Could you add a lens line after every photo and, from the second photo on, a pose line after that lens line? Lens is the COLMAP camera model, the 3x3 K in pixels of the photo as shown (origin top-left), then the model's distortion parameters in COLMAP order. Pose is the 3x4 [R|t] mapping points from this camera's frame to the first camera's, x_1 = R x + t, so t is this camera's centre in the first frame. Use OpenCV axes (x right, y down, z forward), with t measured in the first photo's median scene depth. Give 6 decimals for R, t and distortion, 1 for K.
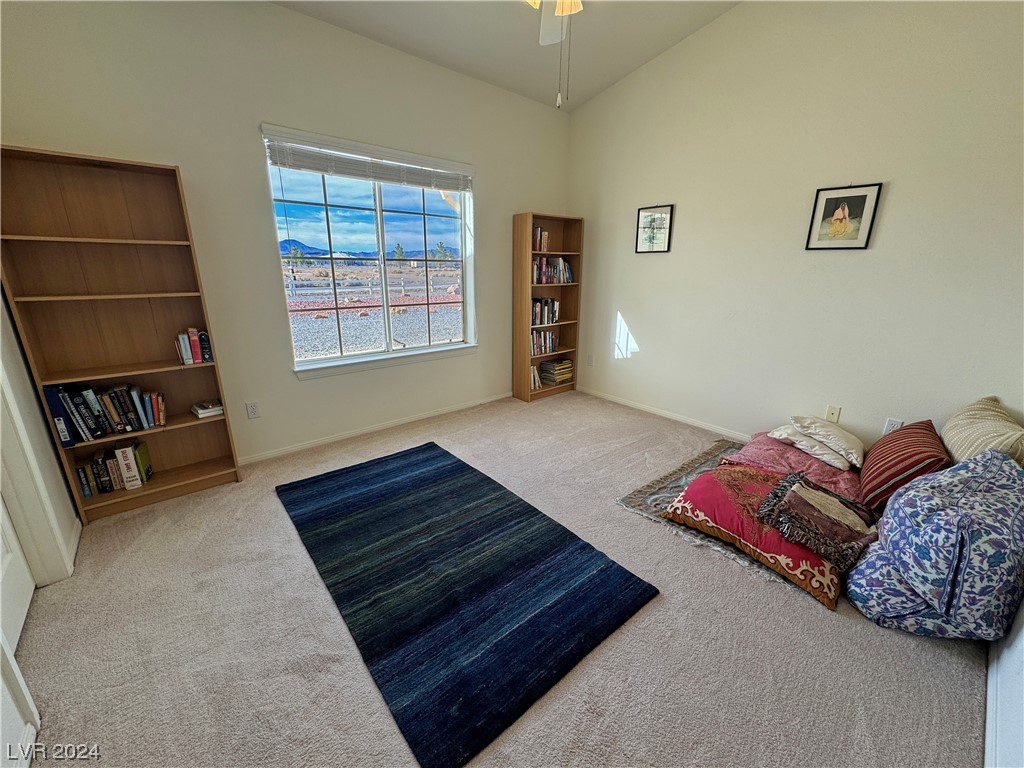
lens RADIAL K [[410.8, 0, 512.0], [0, 410.8, 384.0], [0, 0, 1]] dist [-0.000359, -0.000083]
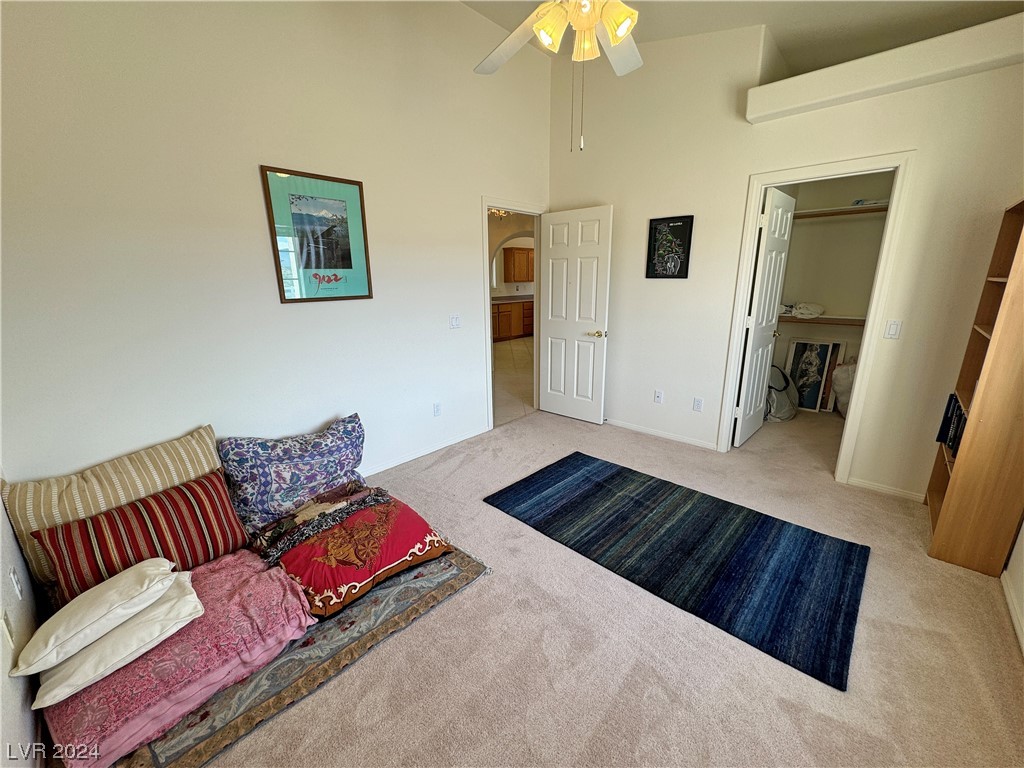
lens RADIAL K [[410.8, 0, 512.0], [0, 410.8, 384.0], [0, 0, 1]] dist [-0.000359, -0.000083]
pose [[-0.994410, 0.029829, -0.101283, 0.319442], [-0.026157, 0.859765, 0.510019, -0.562626], [0.102293, 0.509817, -0.854179, 1.727270]]
